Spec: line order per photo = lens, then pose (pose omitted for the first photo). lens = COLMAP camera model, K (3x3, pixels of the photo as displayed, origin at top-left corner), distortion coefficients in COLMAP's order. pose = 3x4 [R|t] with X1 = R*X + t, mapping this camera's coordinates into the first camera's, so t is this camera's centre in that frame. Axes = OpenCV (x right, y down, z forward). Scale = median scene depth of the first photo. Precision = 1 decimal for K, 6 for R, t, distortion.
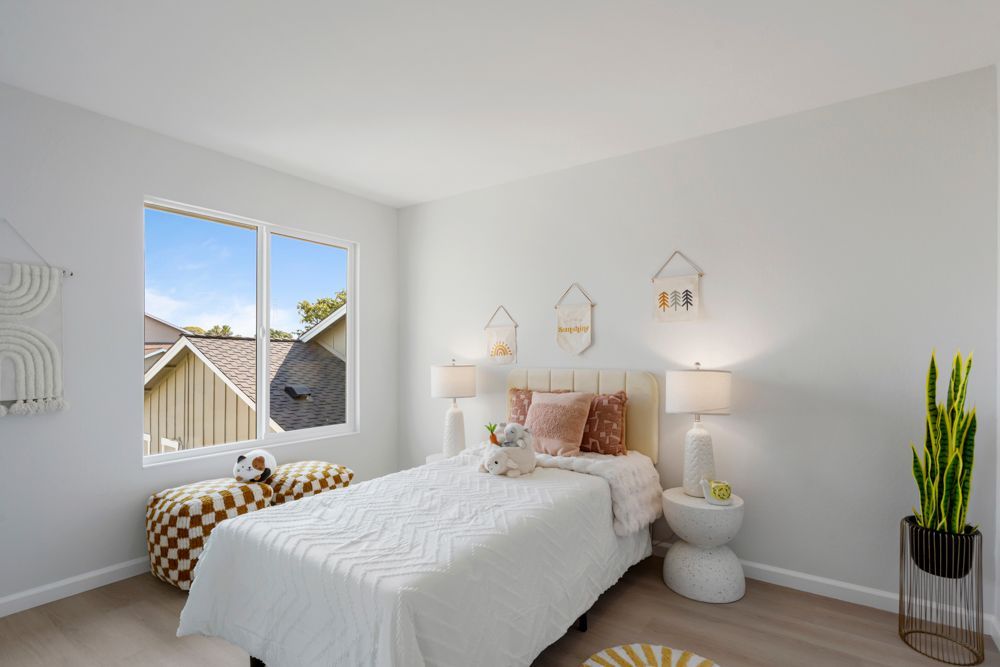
lens RADIAL K [[485.2, 0, 499.2], [0, 485.2, 338.7], [0, 0, 1]] dist [0.001031, 0.000491]
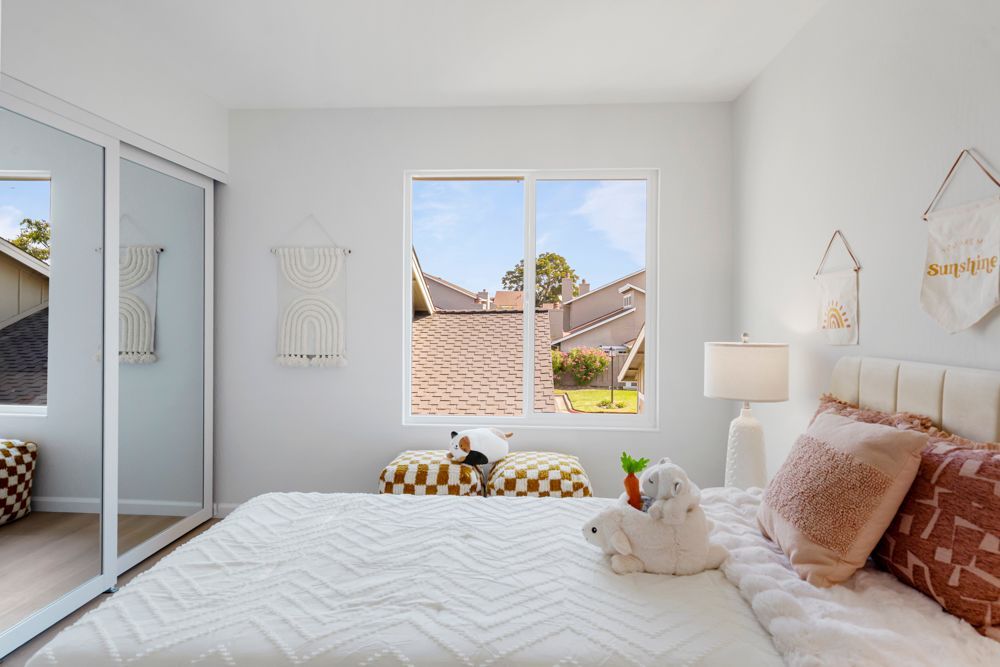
lens RADIAL K [[546.5, 0, 499.8], [0, 546.5, 313.0], [0, 0, 1]] dist [0.002463, 0.001464]
pose [[0.539620, -0.001363, -0.841908, 0.377285], [0.017562, 0.999799, 0.009637, 0.008532], [0.841725, -0.019986, 0.539536, 0.506919]]
